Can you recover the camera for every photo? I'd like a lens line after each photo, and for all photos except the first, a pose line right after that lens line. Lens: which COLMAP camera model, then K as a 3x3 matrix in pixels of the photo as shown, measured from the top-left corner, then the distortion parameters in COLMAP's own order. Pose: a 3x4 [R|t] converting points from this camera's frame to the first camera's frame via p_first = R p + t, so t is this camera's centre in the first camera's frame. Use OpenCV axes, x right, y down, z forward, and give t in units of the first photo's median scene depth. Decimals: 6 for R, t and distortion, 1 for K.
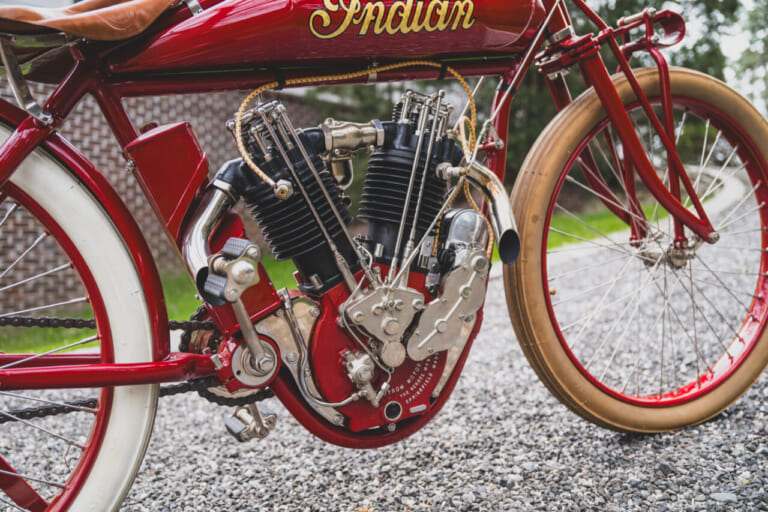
lens RADIAL K [[741.4, 0, 384.0], [0, 741.4, 256.0], [0, 0, 1]] dist [-0.005976, -0.006935]
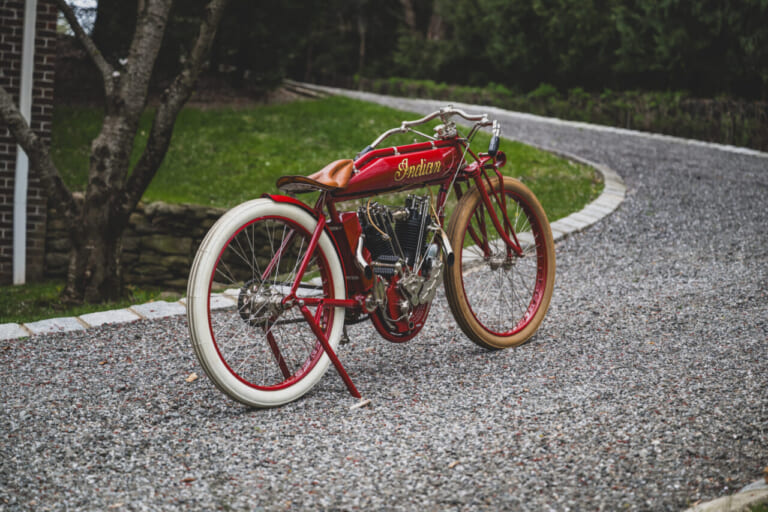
lens RADIAL K [[1673.8, 0, 384.0], [0, 1673.8, 256.0], [0, 0, 1]] dist [-0.002528, -0.000231]
pose [[0.931870, 0.004496, 0.362764, -2.179570], [0.002282, 0.999831, -0.018253, 0.083369], [-0.362785, 0.017837, 0.931702, -4.335250]]
